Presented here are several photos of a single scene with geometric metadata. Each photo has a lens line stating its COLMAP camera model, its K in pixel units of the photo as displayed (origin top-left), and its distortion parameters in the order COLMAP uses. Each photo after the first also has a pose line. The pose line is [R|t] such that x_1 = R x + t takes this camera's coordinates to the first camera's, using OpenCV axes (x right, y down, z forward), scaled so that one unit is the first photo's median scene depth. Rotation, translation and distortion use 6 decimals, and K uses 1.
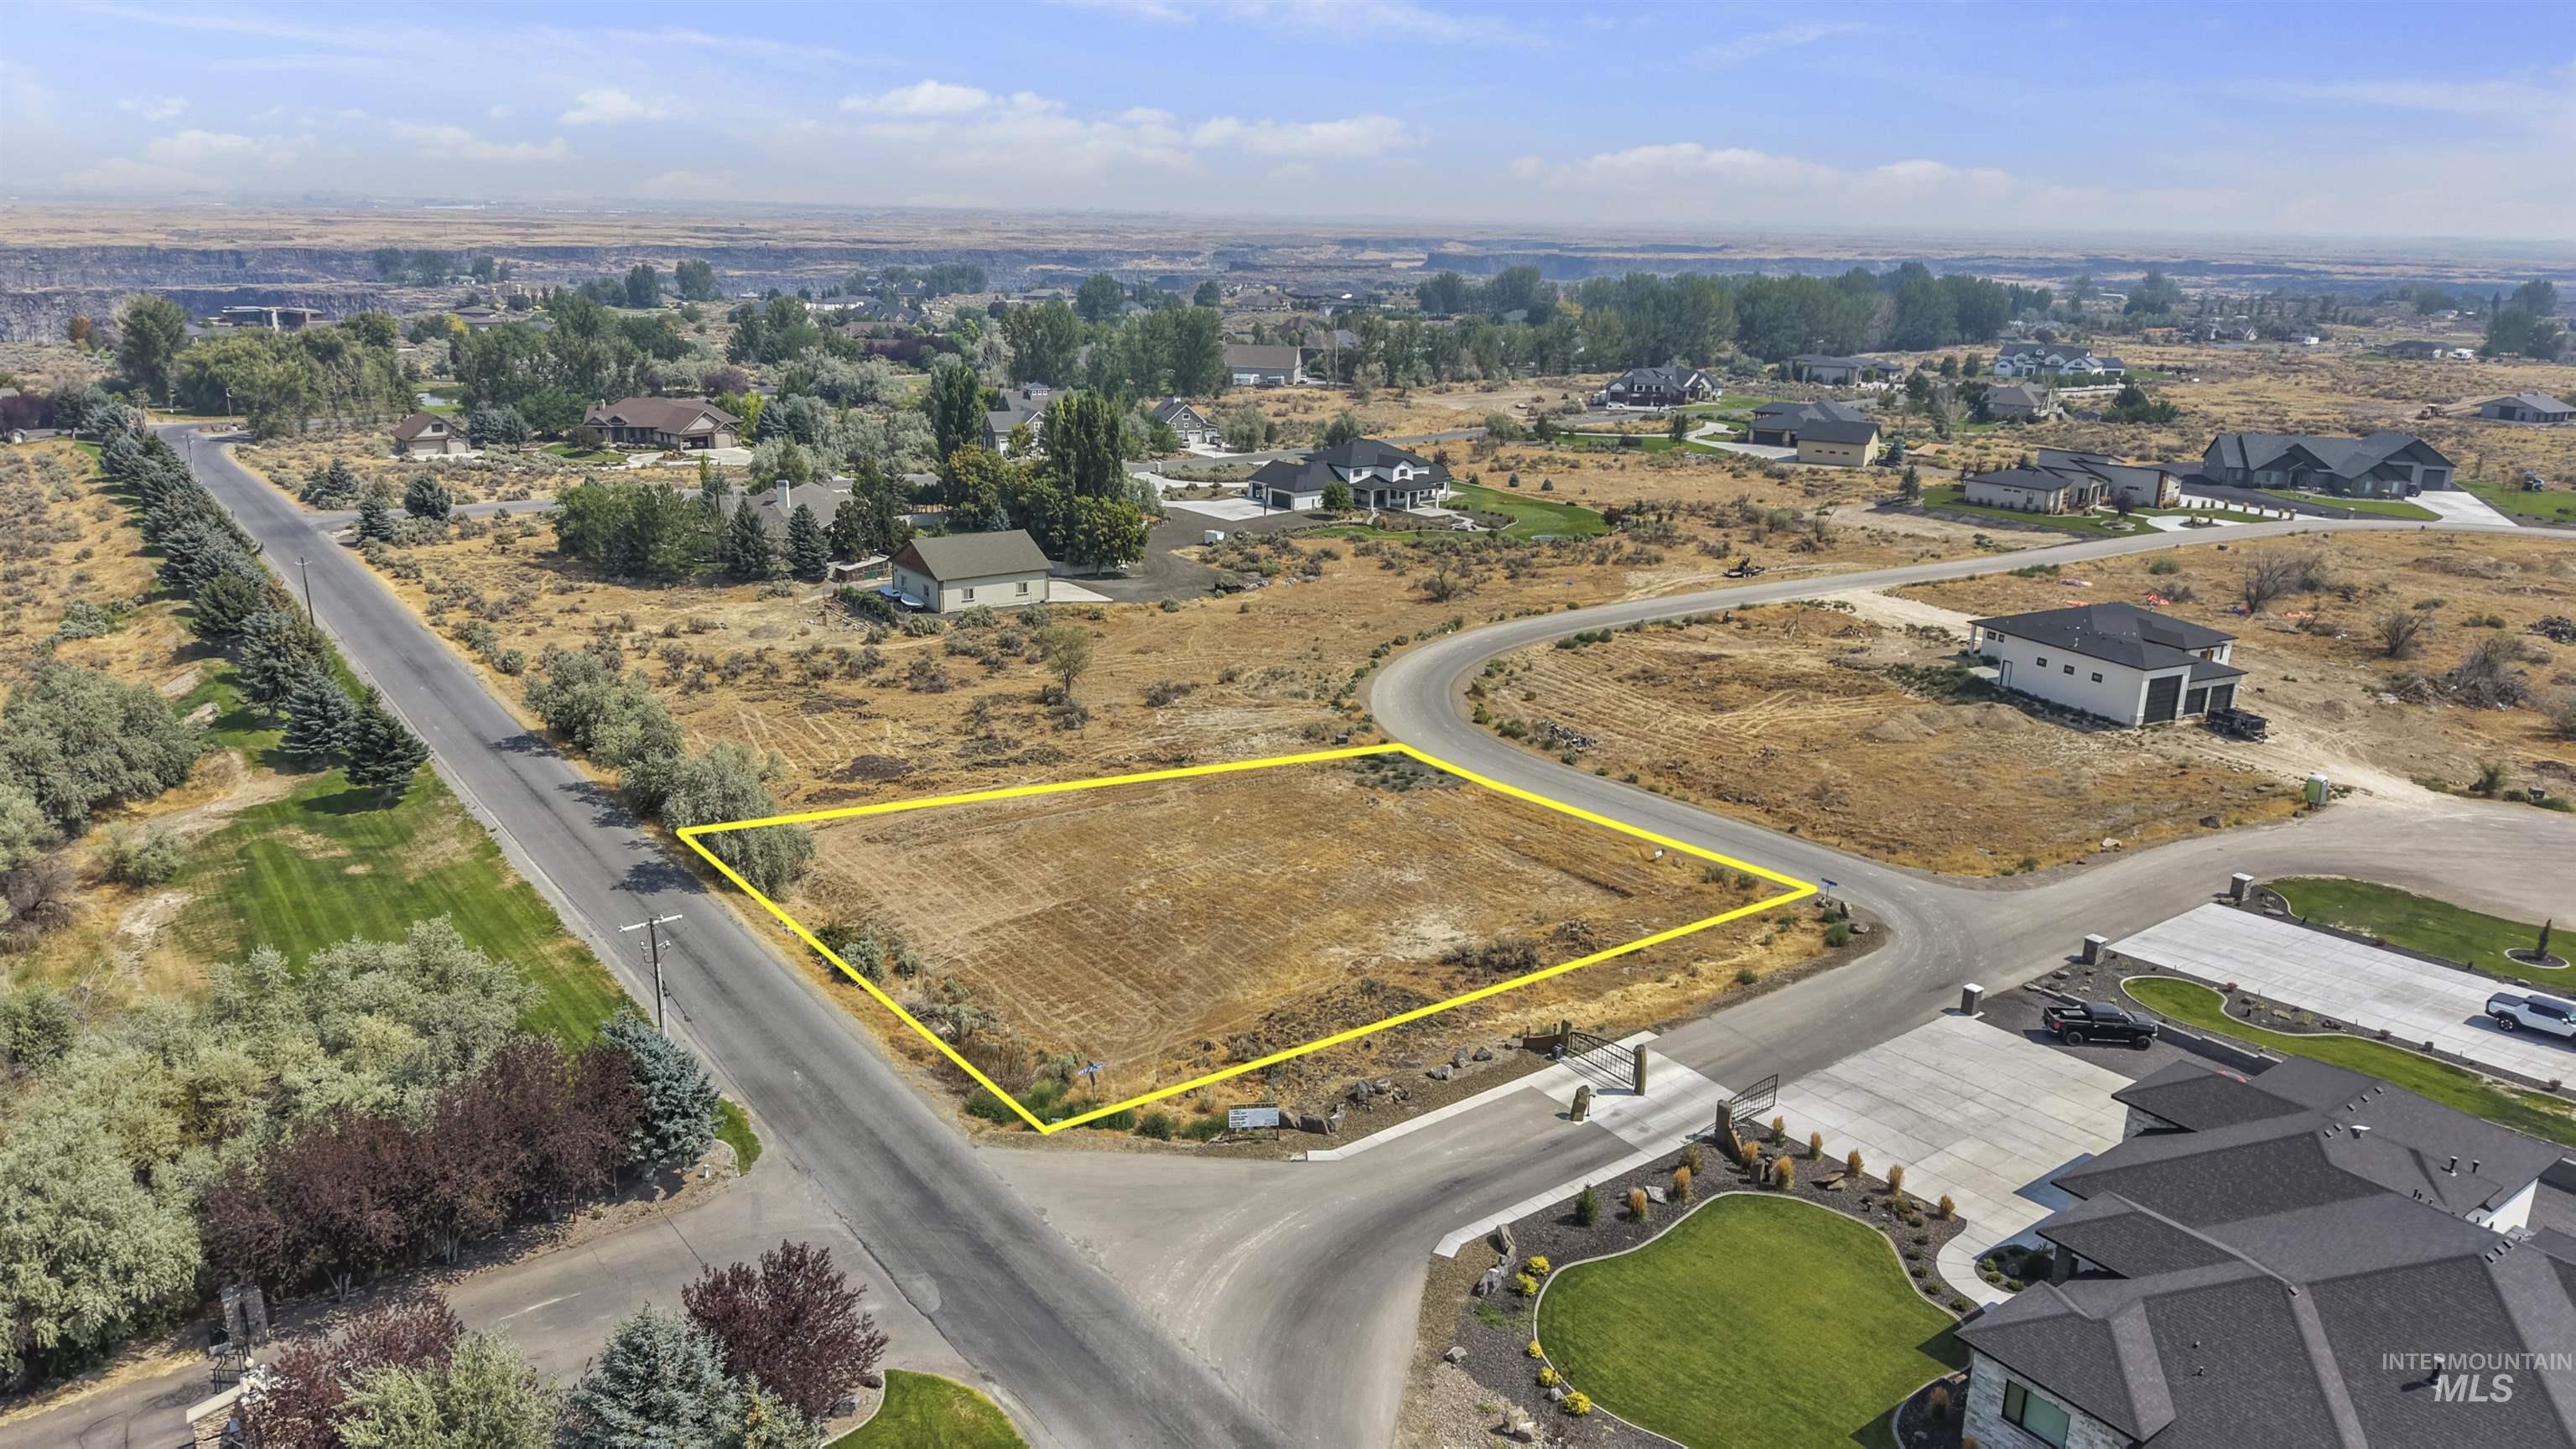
lens RADIAL K [[1710.7, 0, 1284.1], [0, 1710.7, 724.0], [0, 0, 1]] dist [0.083306, -0.114790]
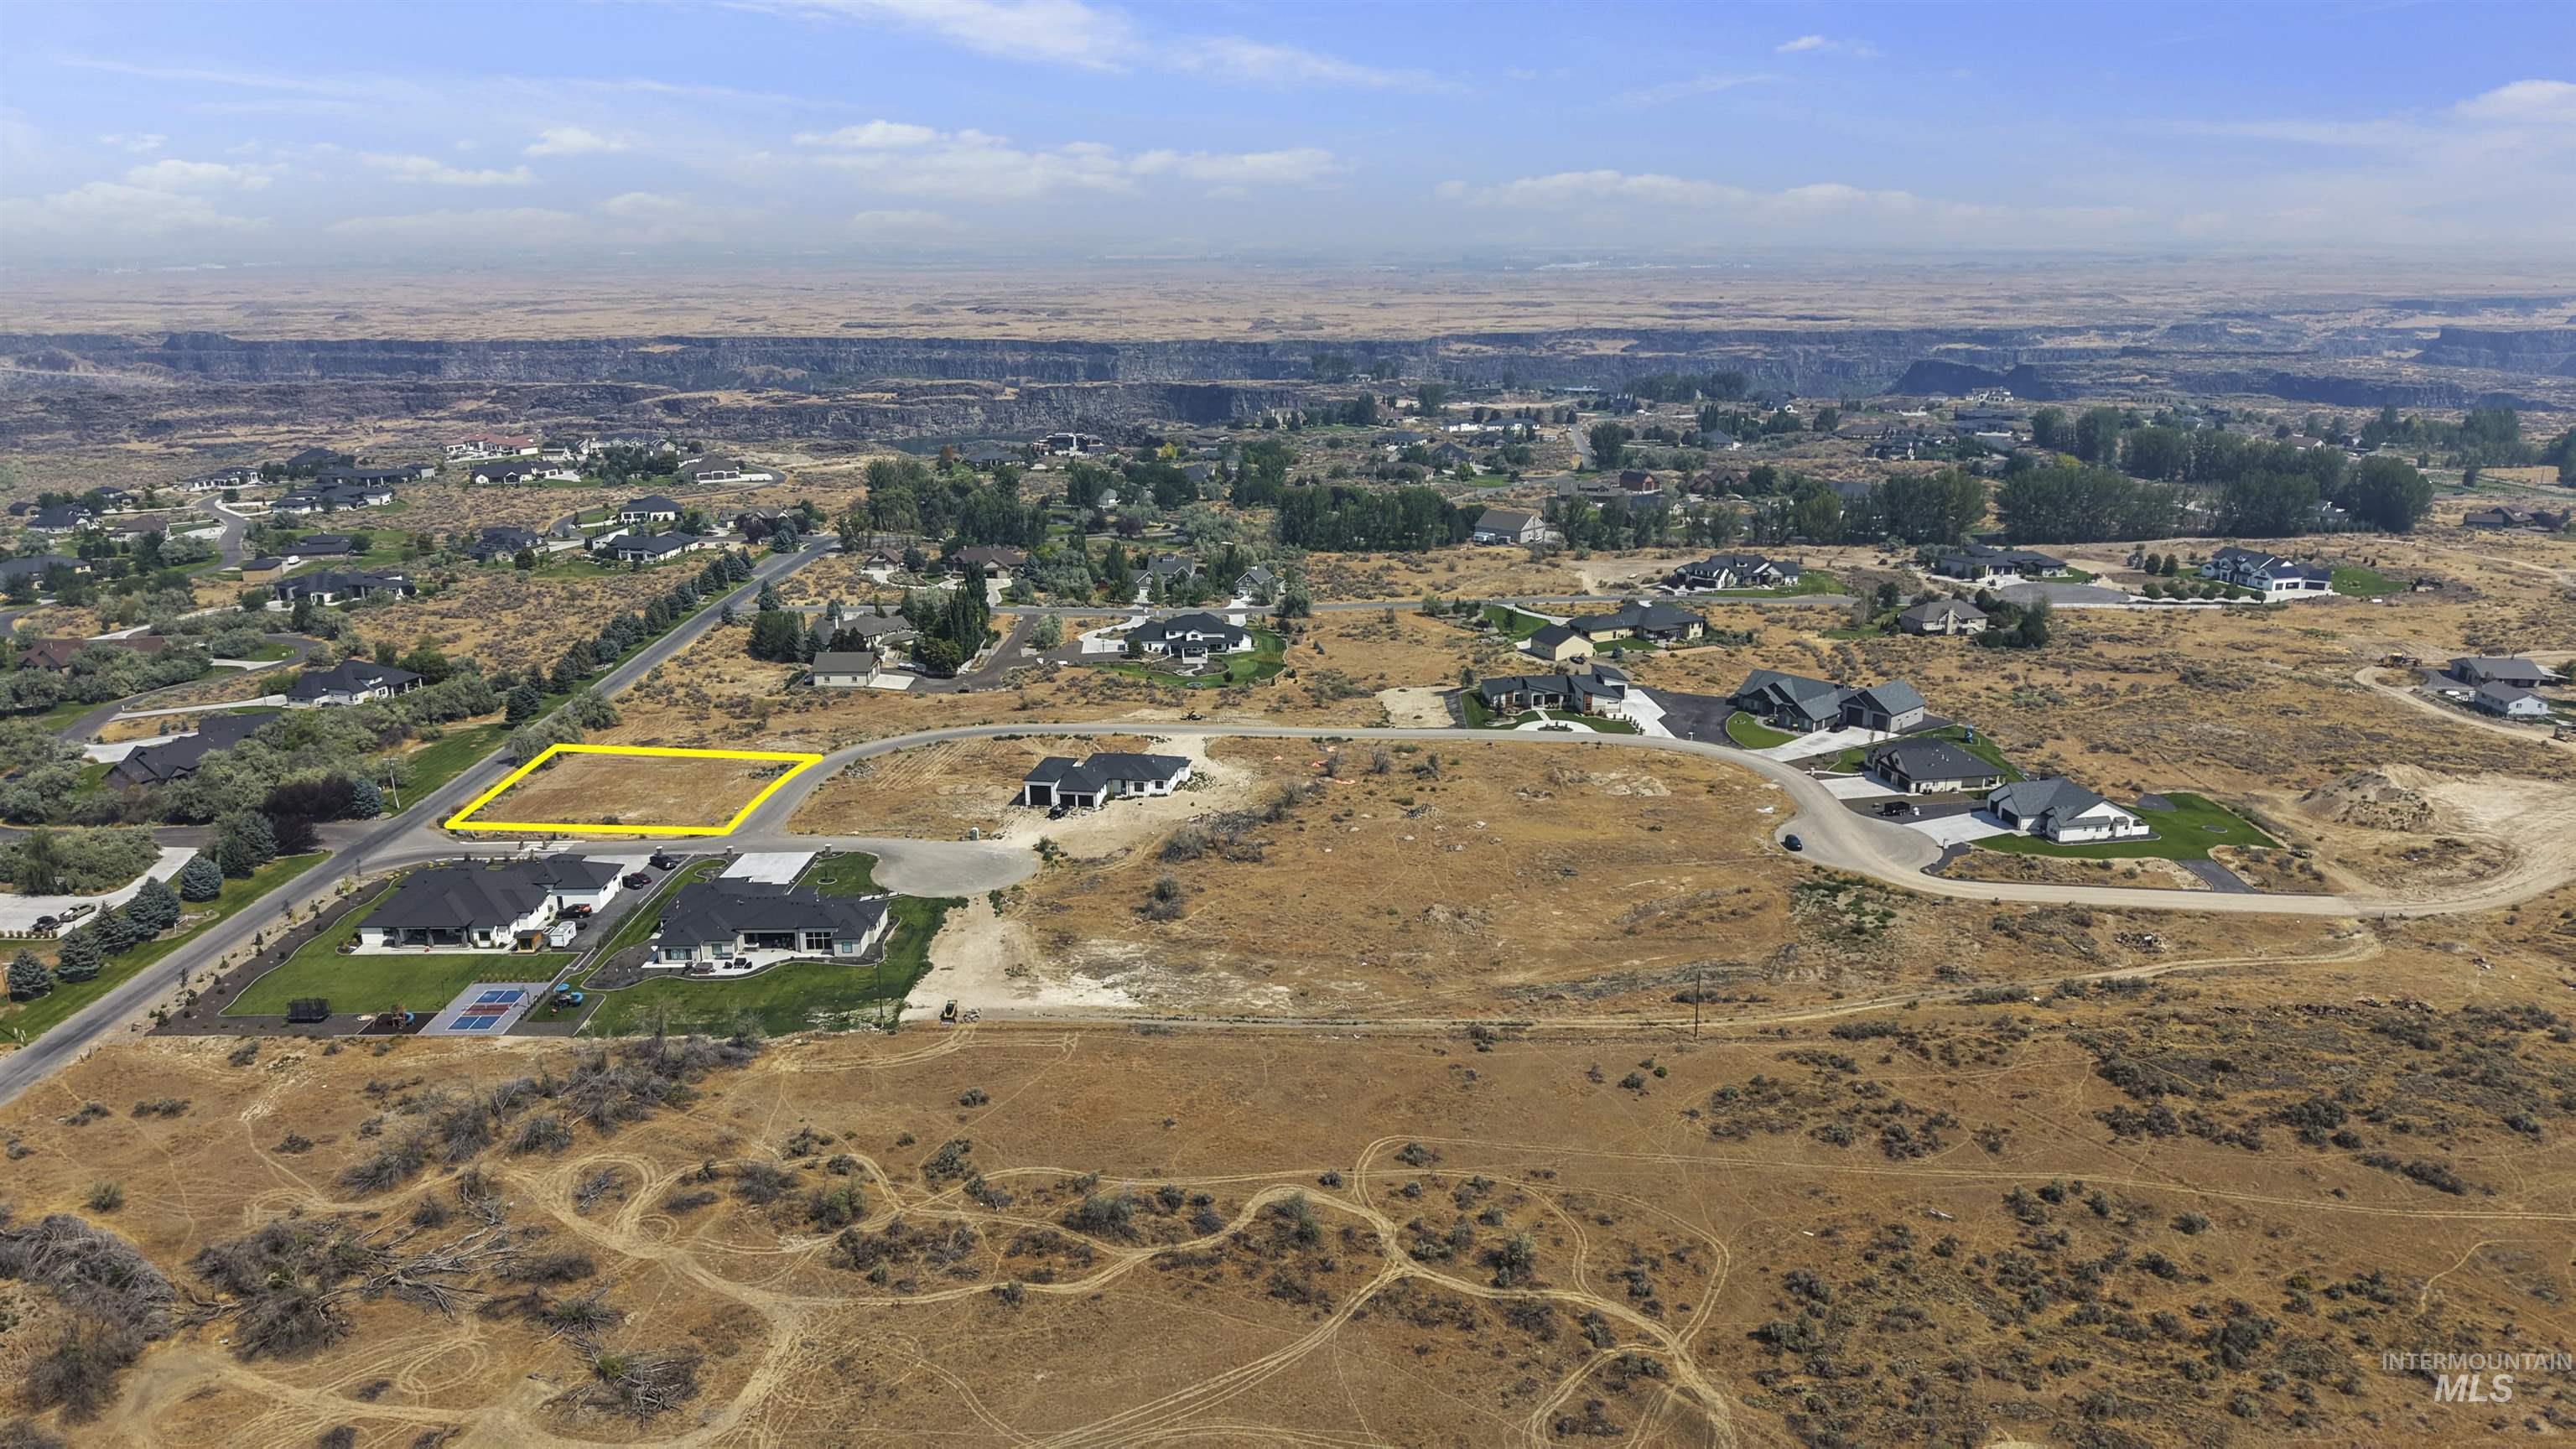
lens RADIAL K [[1720.5, 0, 1286.0], [0, 1720.5, 723.3], [0, 0, 1]] dist [0.034481, -0.037728]
pose [[0.810164, 0.135570, -0.570311, 1.922515], [-0.145641, 0.988936, 0.028190, -0.204725], [0.567823, 0.060222, 0.820945, -0.603488]]
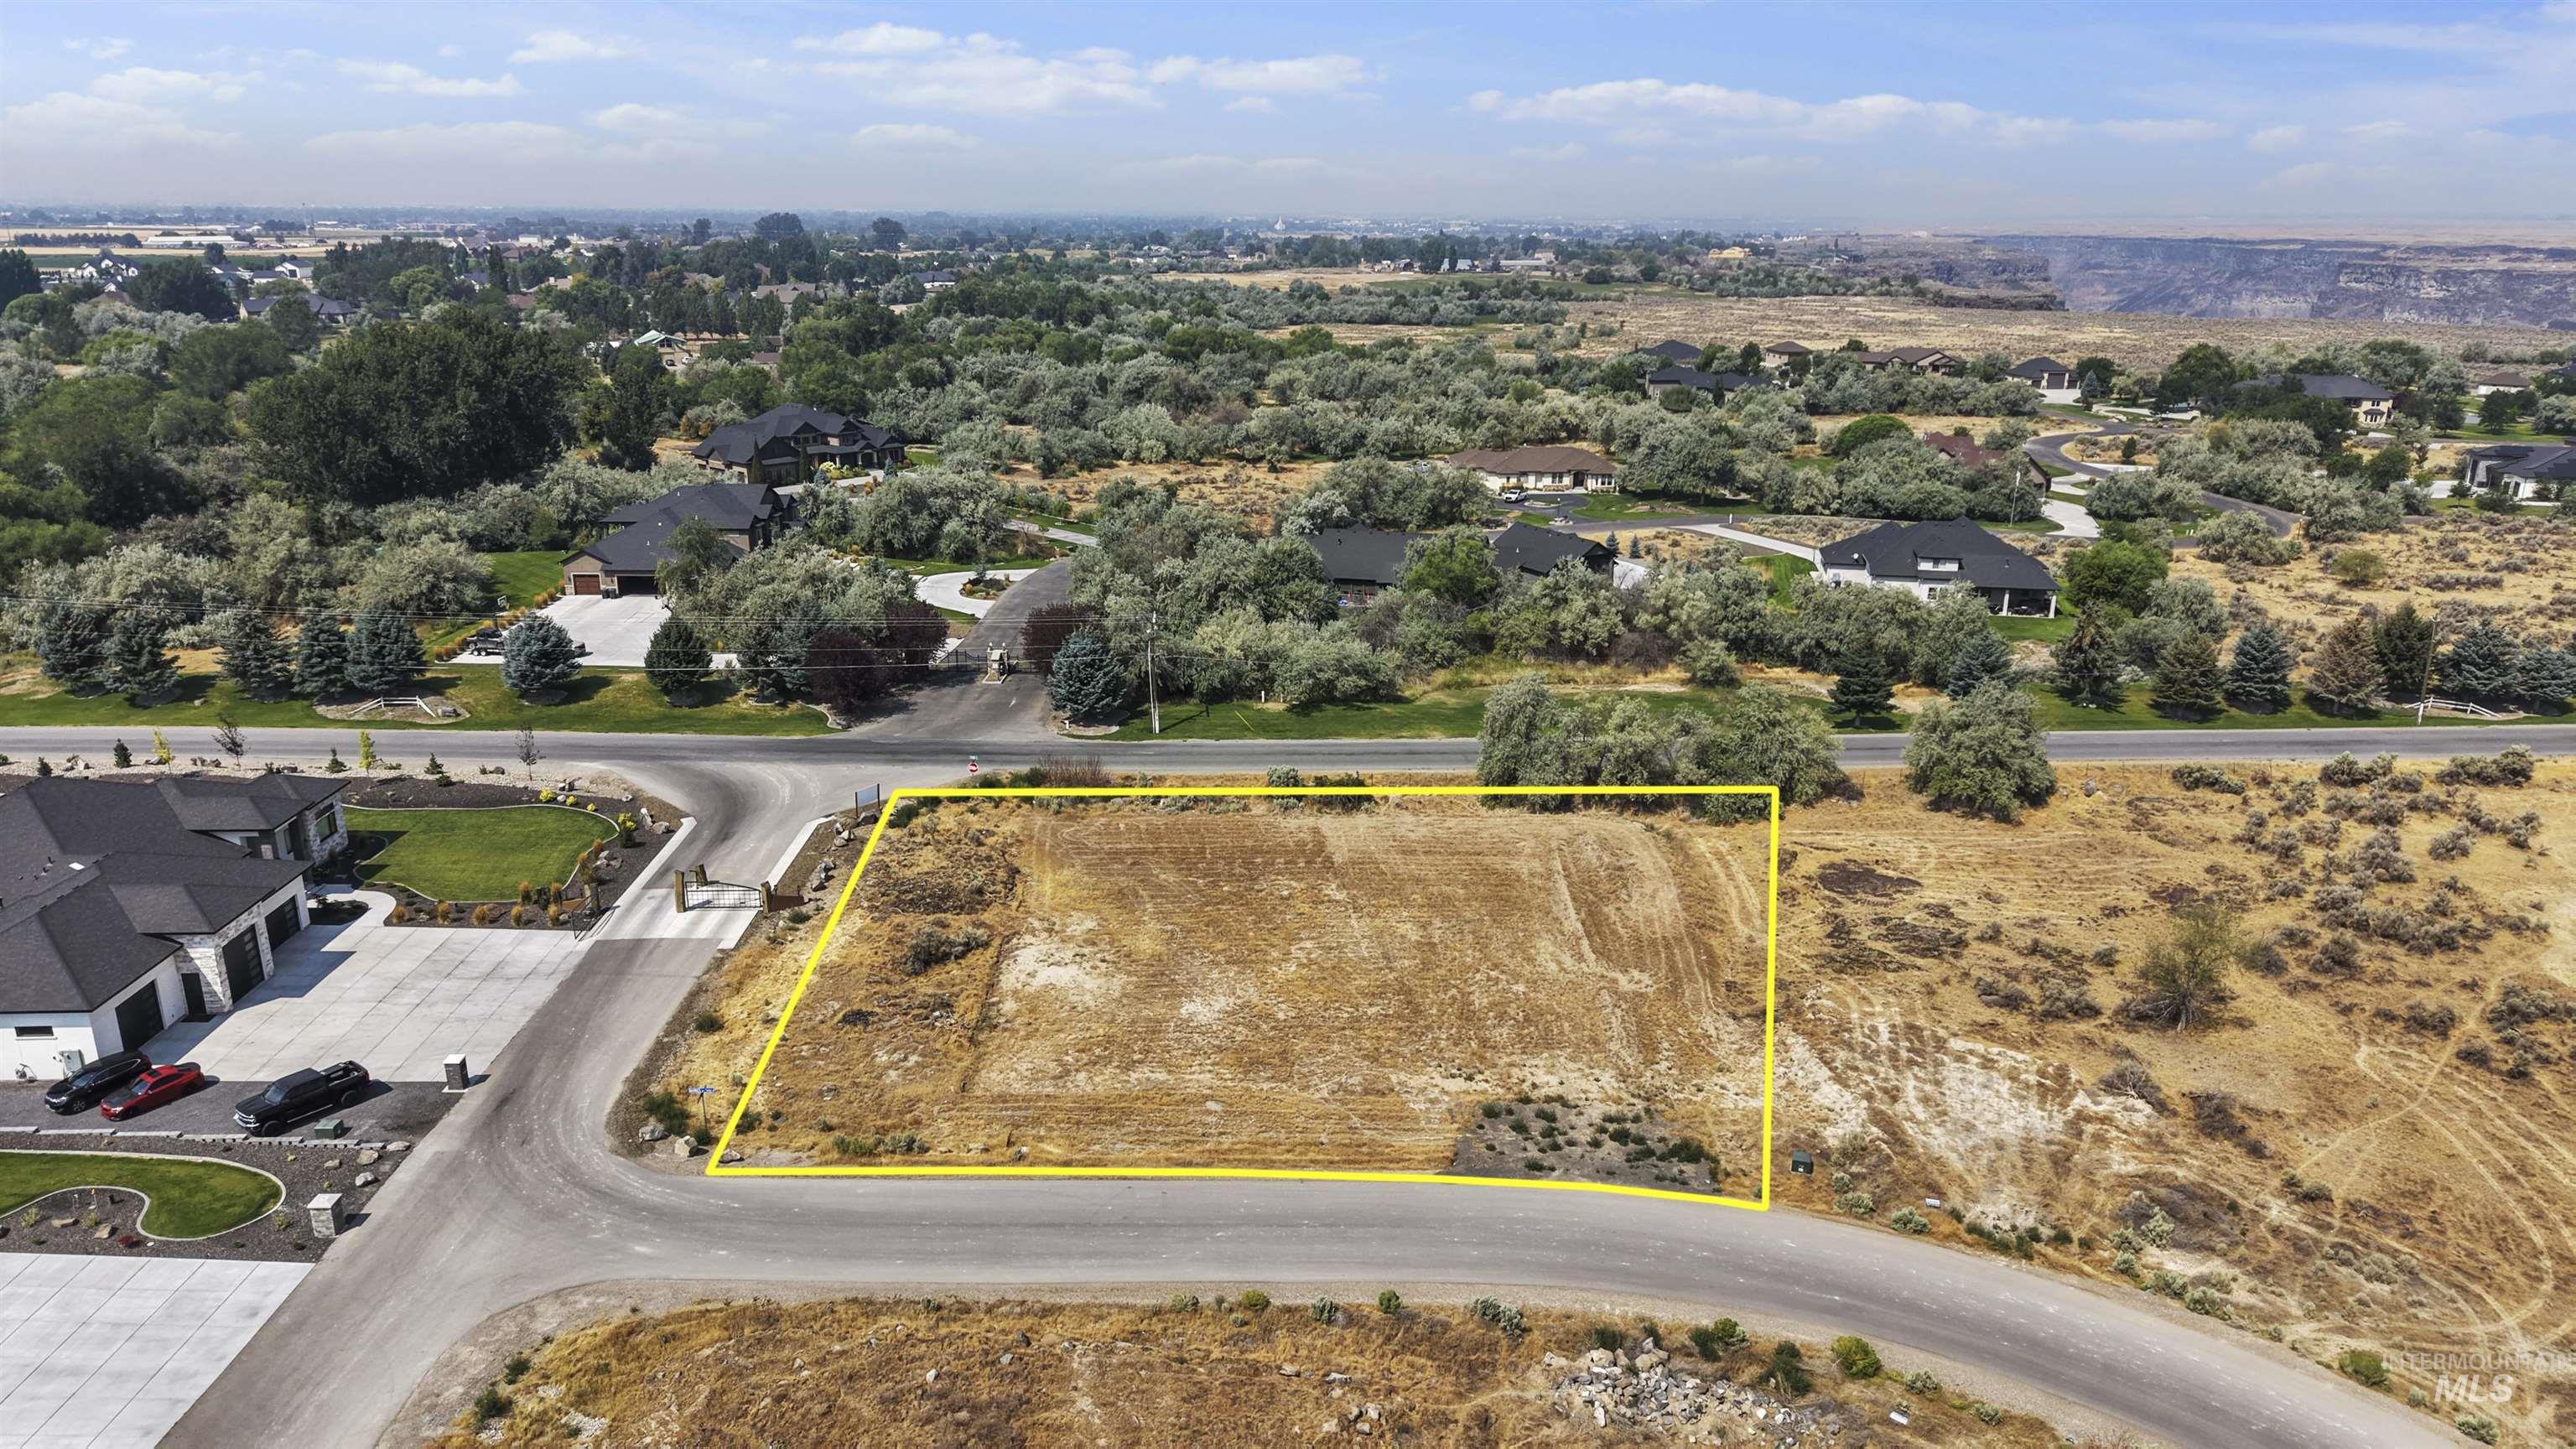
lens RADIAL K [[1720.5, 0, 1286.0], [0, 1720.5, 723.3], [0, 0, 1]] dist [0.034481, -0.037728]
pose [[-0.562800, 0.218002, -0.797328, 0.506091], [-0.246329, 0.876535, 0.413531, -0.284231], [0.789036, 0.429140, -0.439614, 1.009683]]
